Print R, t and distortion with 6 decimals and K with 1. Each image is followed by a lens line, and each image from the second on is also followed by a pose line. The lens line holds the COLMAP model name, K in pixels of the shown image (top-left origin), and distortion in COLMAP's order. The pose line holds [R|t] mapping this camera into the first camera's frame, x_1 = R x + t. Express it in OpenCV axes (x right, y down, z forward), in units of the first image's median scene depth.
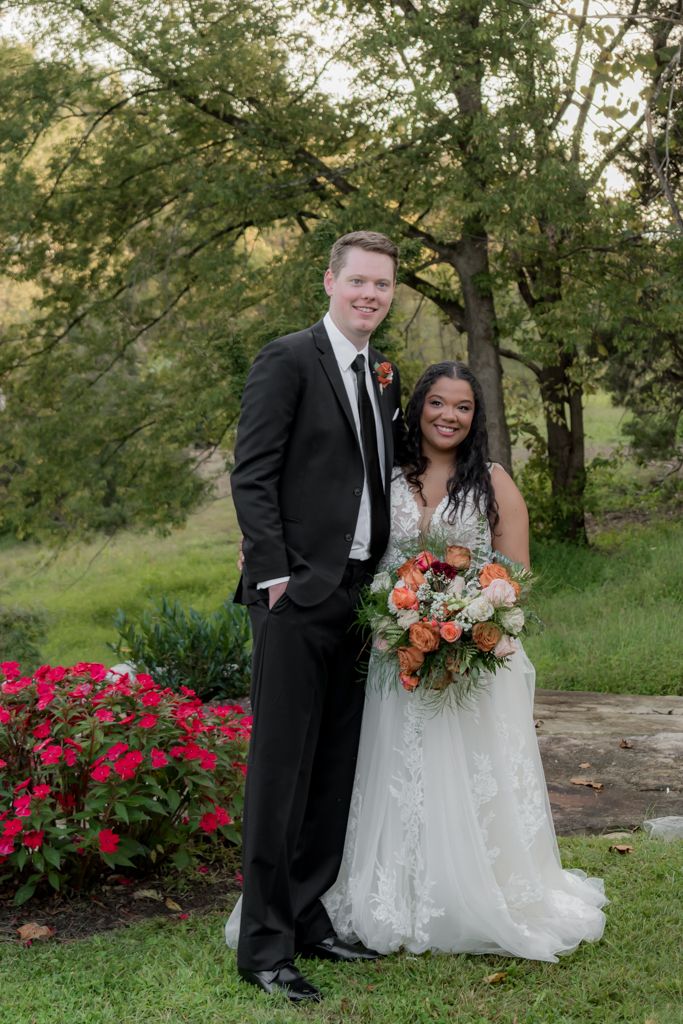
lens RADIAL K [[2107.3, 0, 364.8], [0, 2107.3, 521.4], [0, 0, 1]] dist [0.028765, 0.000000]
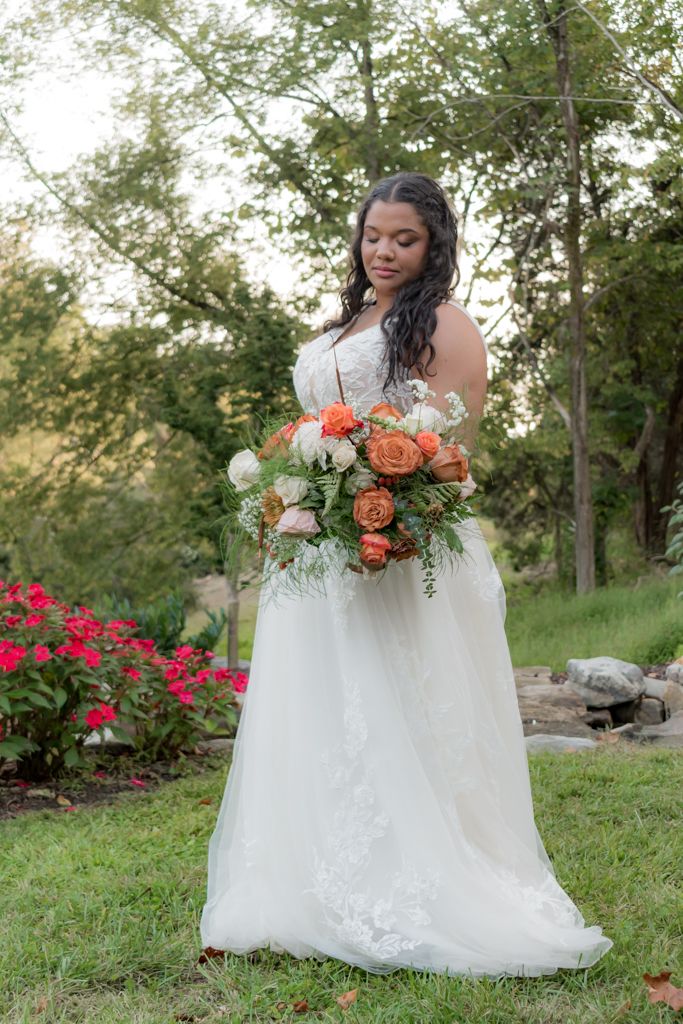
lens RADIAL K [[1532.2, 0, 340.3], [0, 1532.2, 510.6], [0, 0, 1]] dist [0.027211, 0.000000]
pose [[0.999617, -0.022091, 0.016681, 0.035698], [0.023212, 0.997256, -0.070300, 0.090320], [-0.015083, 0.070660, 0.997386, 0.214733]]
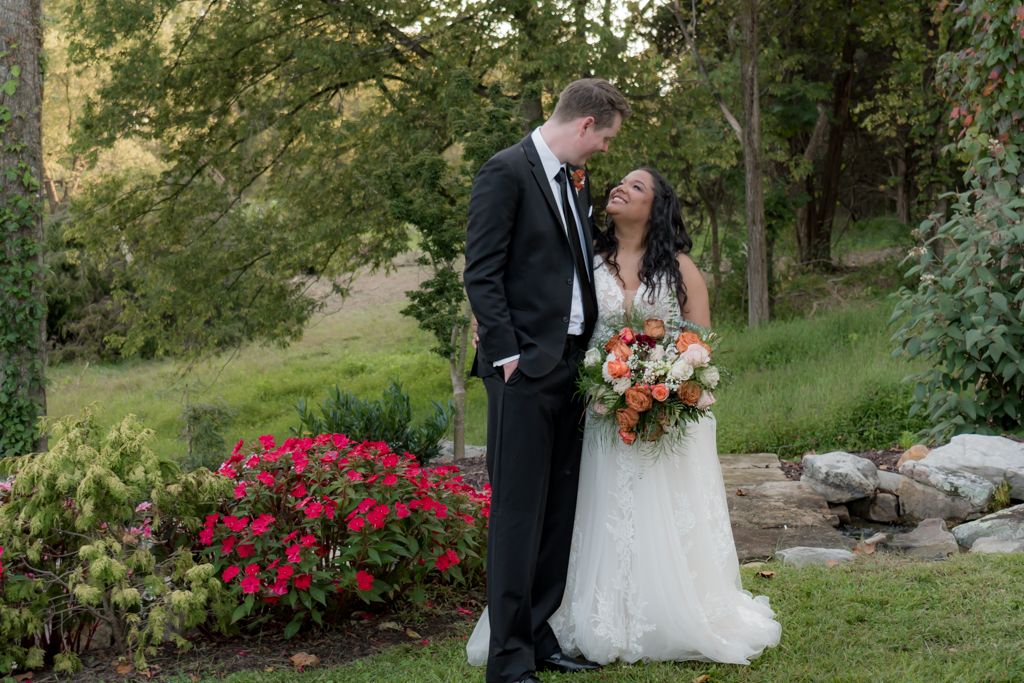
lens RADIAL K [[1746.6, 0, 510.4], [0, 1746.6, 342.8], [0, 0, 1]] dist [0.030861, 0.000000]
pose [[0.998390, -0.035675, 0.044102, -0.070355], [0.035385, 0.999347, 0.007333, 0.011808], [-0.044334, -0.005761, 0.999000, 0.010899]]
